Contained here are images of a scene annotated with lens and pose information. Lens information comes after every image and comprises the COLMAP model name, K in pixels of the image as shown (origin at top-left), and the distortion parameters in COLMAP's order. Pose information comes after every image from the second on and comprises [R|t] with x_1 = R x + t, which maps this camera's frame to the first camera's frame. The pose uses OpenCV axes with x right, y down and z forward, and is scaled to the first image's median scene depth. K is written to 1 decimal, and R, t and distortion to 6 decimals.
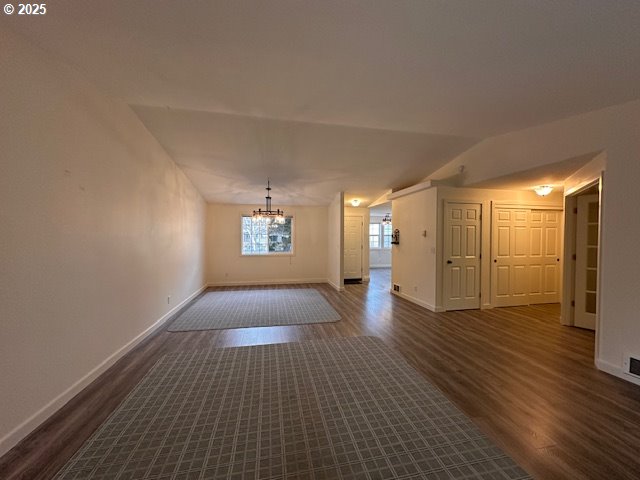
lens RADIAL K [[256.0, 0, 320.0], [0, 256.0, 240.0], [0, 0, 1]] dist [0.003868, 0.000012]
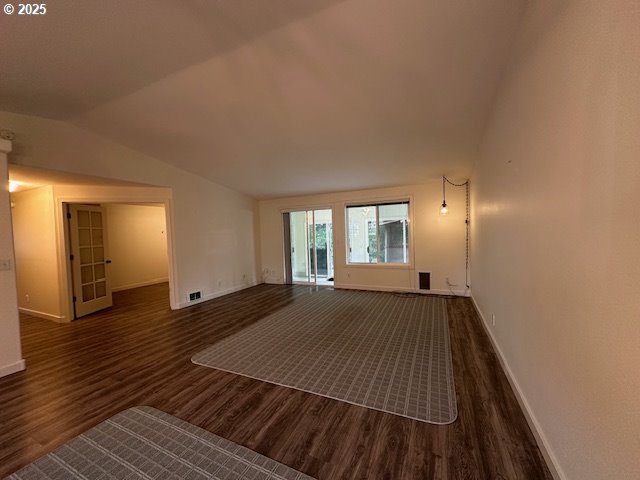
lens RADIAL K [[256.0, 0, 320.0], [0, 256.0, 240.0], [0, 0, 1]] dist [0.003868, 0.000012]
pose [[-0.809384, 0.006361, 0.587246, -0.614612], [0.037147, 0.998494, 0.040382, -0.017453], [-0.586104, 0.054499, -0.808401, 1.445289]]
